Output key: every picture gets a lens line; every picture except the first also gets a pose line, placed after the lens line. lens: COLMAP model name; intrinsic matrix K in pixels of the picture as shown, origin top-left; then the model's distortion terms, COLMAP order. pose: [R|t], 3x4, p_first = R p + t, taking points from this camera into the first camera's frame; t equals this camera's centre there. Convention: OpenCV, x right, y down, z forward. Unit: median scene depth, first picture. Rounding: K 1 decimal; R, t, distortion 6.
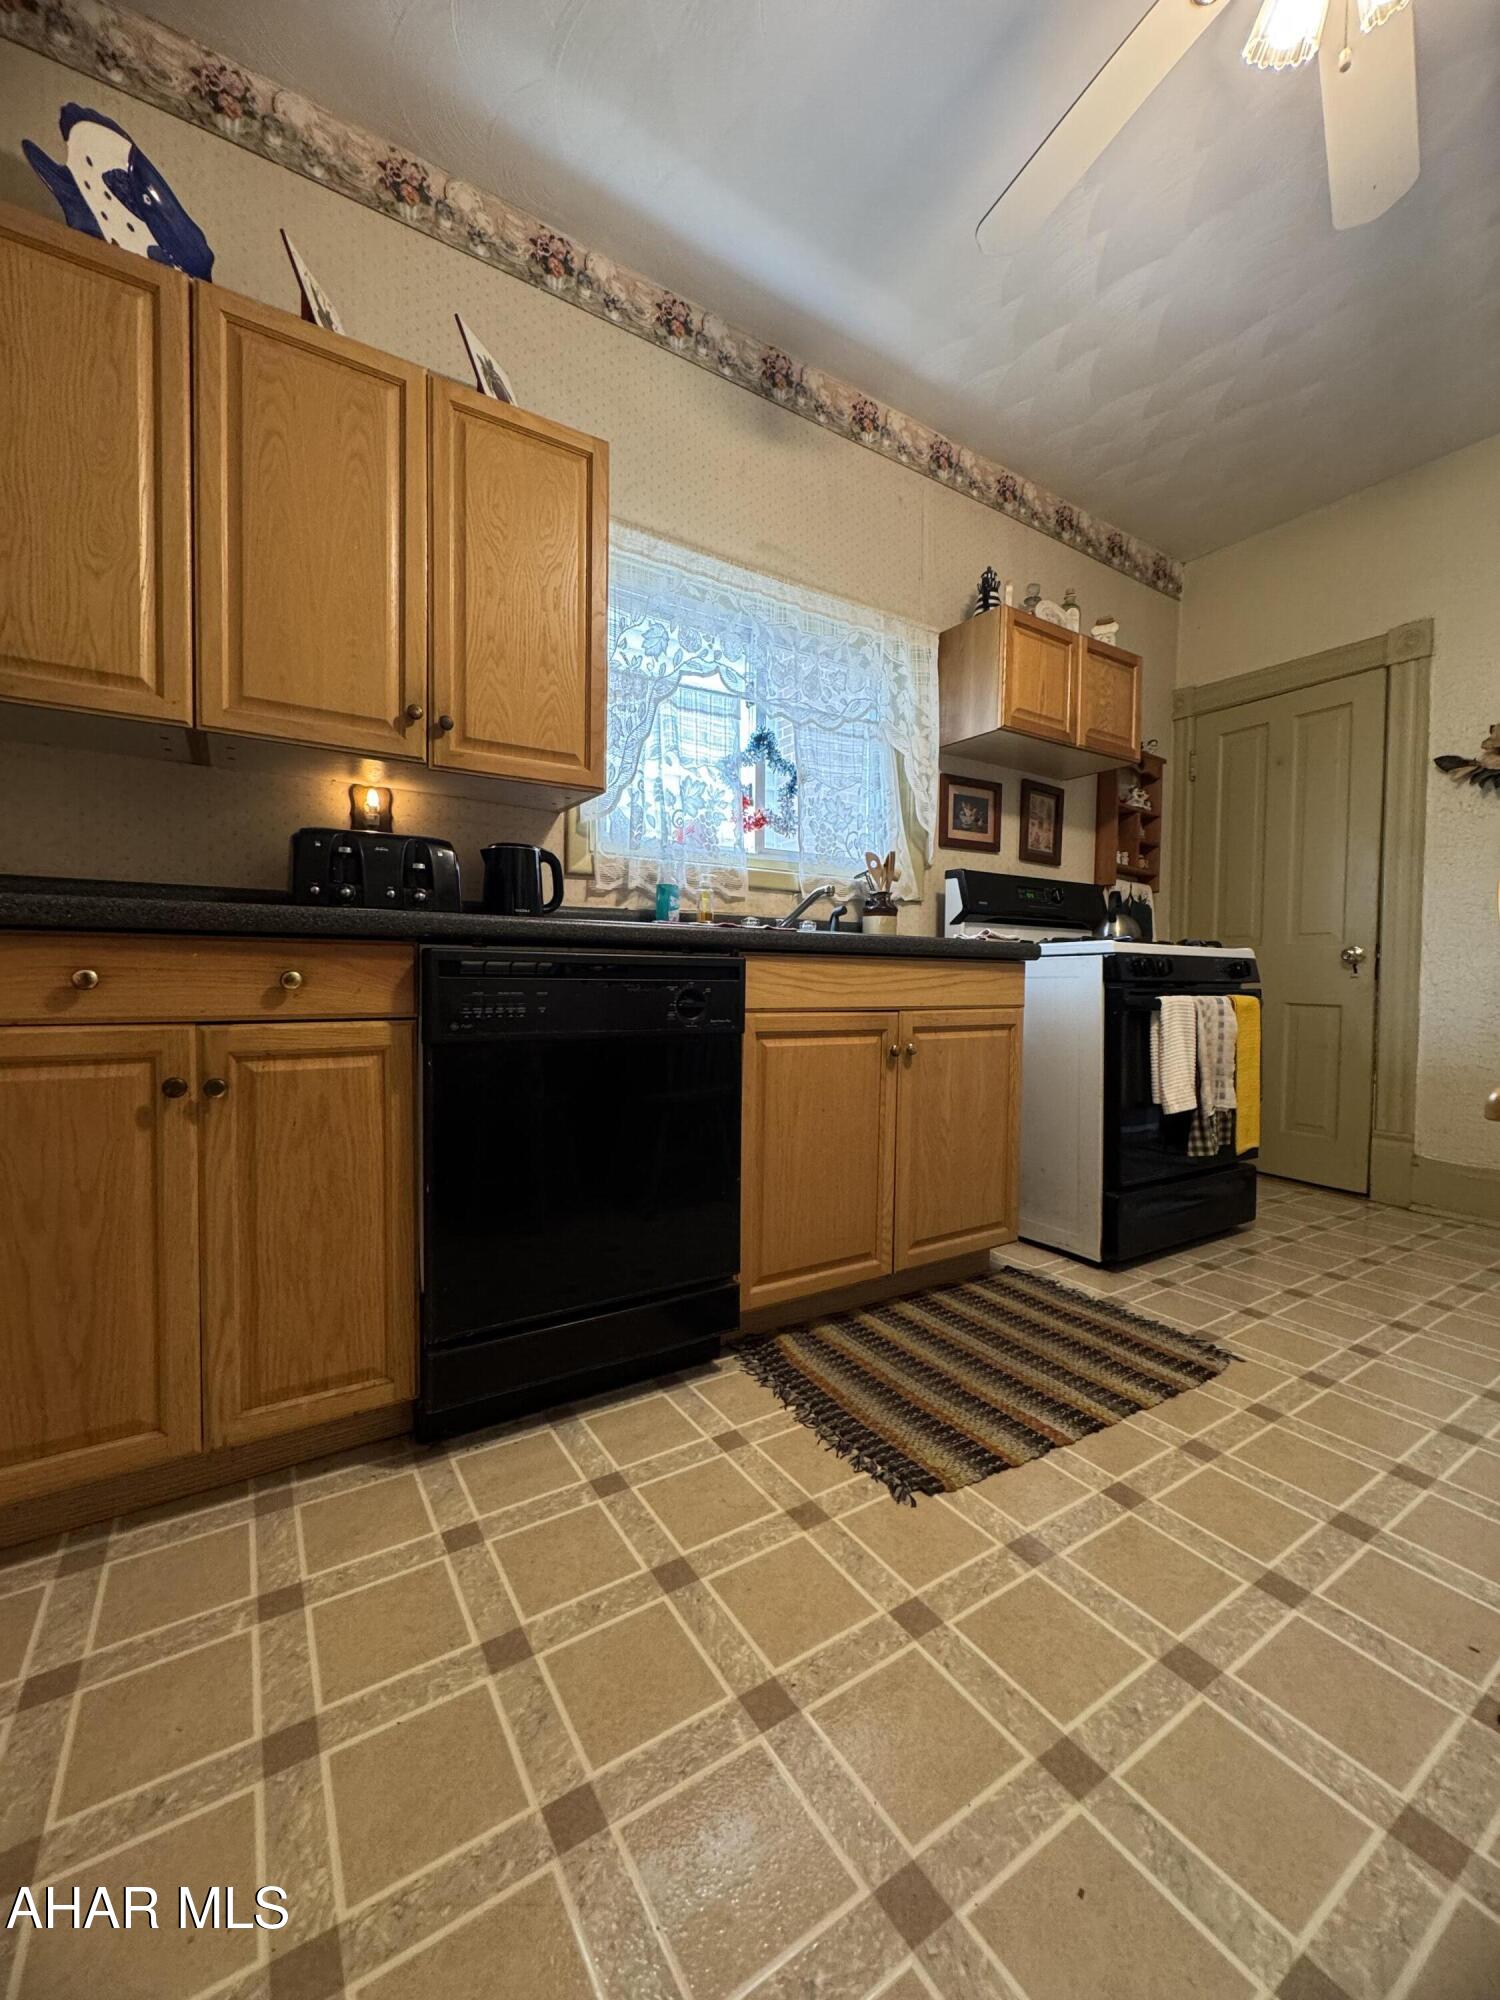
lens RADIAL K [[796.8, 0, 750.0], [0, 796.8, 1000.0], [0, 0, 1]] dist [0.000289, -0.000001]
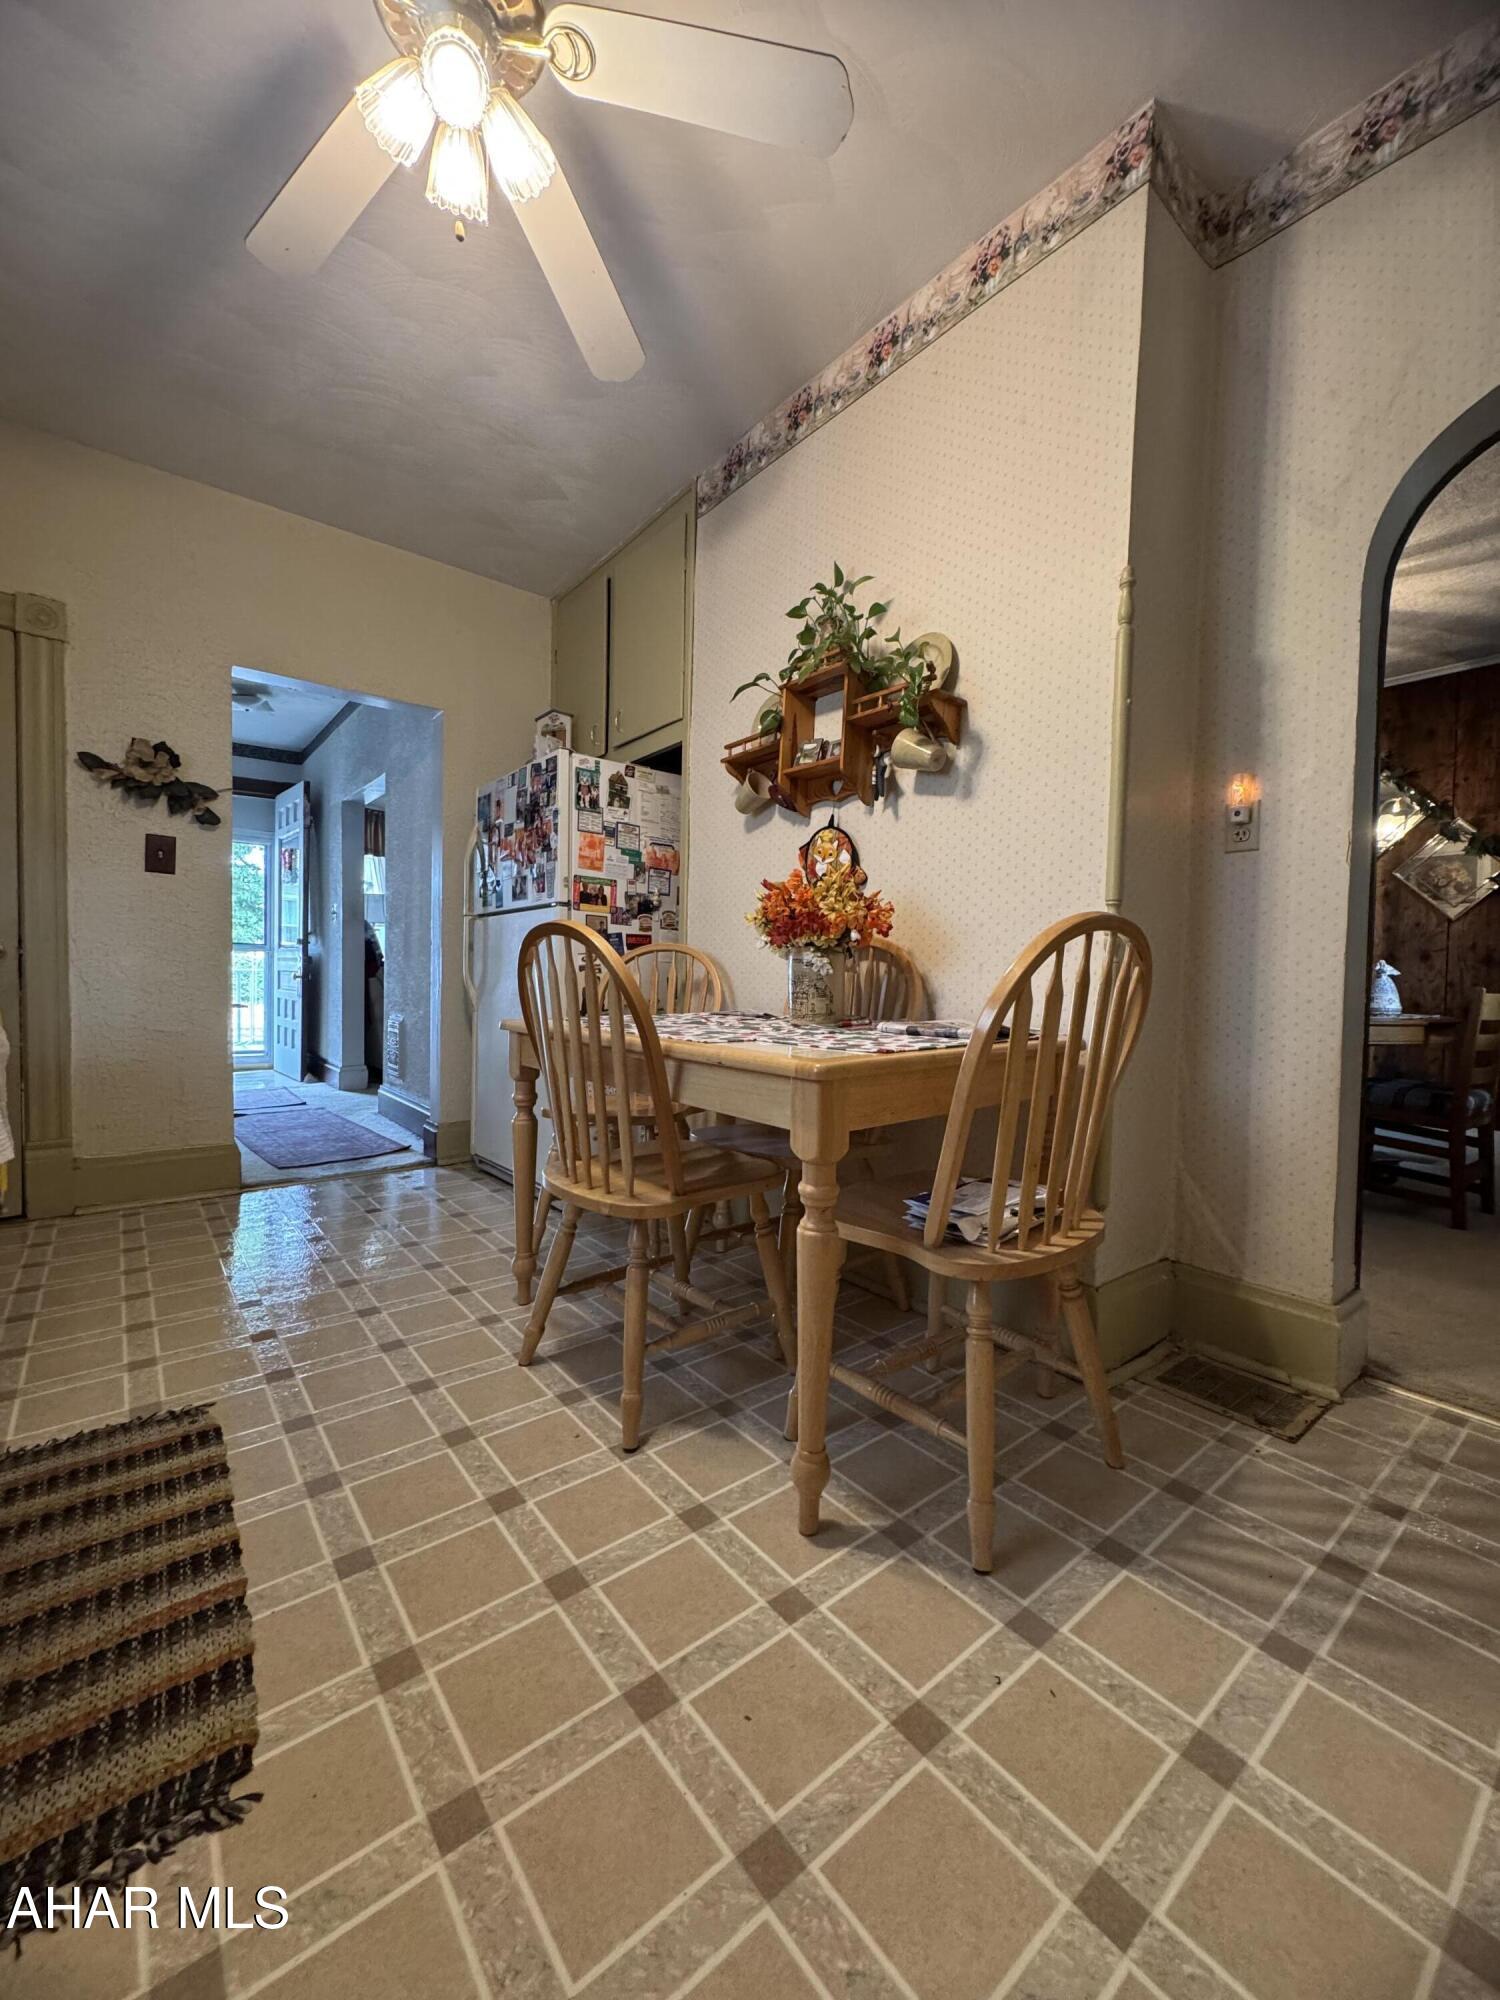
lens RADIAL K [[794.3, 0, 756.0], [0, 794.3, 1000.9], [0, 0, 1]] dist [-0.002601, -0.000015]
pose [[-0.105430, -0.046252, 0.993351, -0.346942], [0.016267, 0.998704, 0.048227, -0.050723], [-0.994294, 0.021243, -0.104541, 0.460185]]
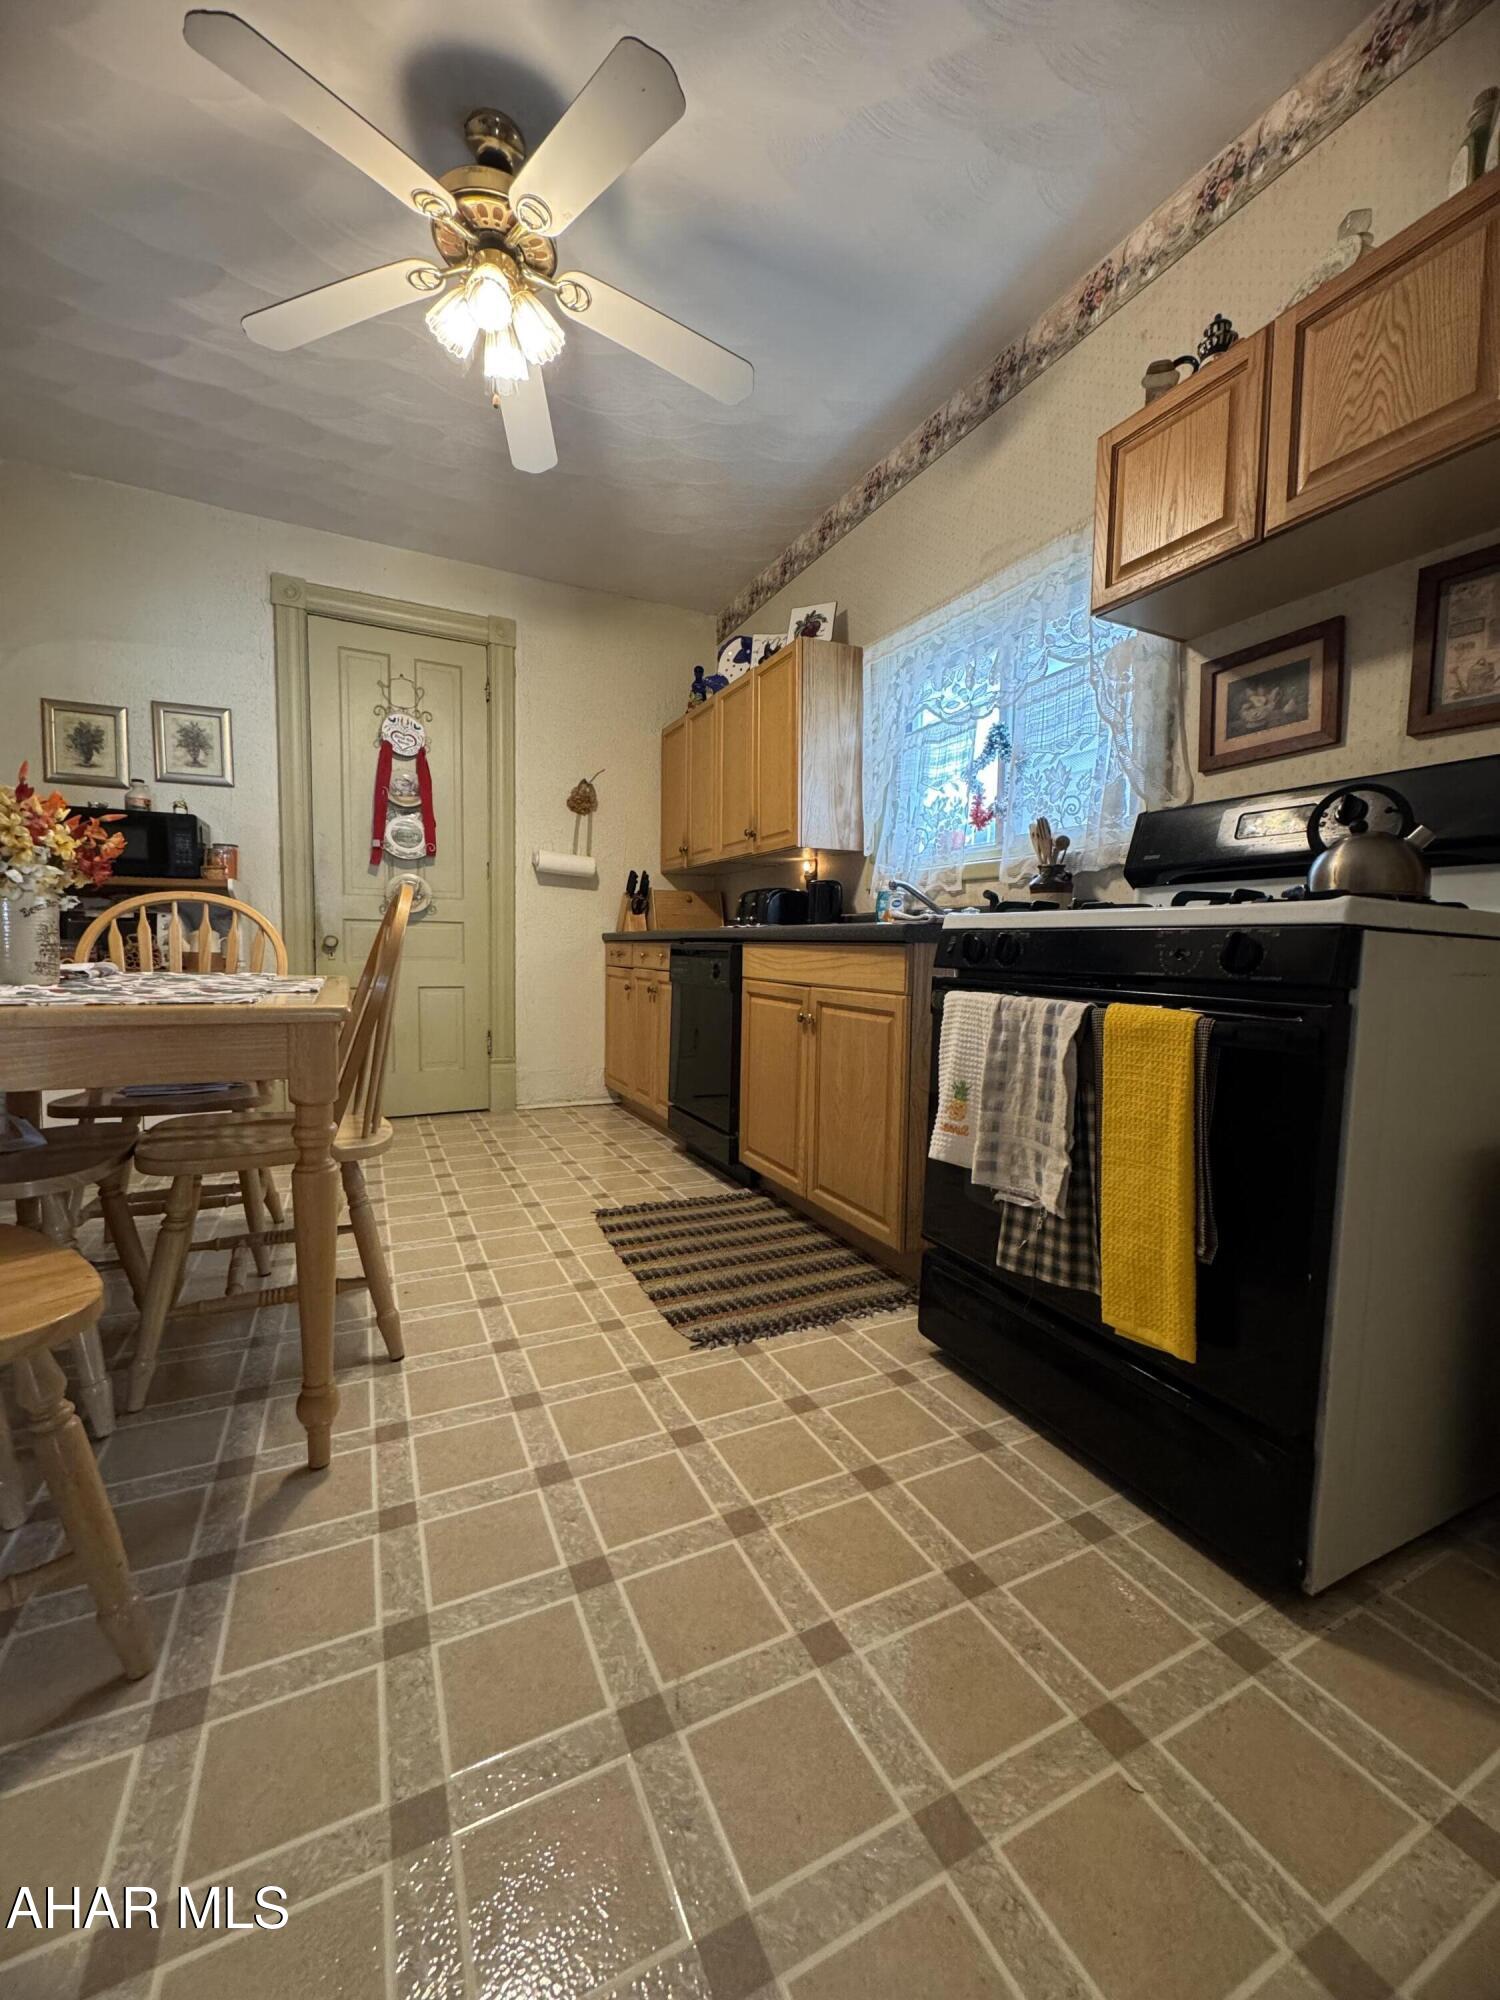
lens RADIAL K [[794.3, 0, 756.0], [0, 794.3, 1000.9], [0, 0, 1]] dist [-0.002601, -0.000015]
pose [[-0.108145, 0.053072, -0.992717, 1.565826], [-0.051251, 0.996948, 0.058881, -0.035425], [0.992813, 0.057246, -0.105095, 1.163157]]
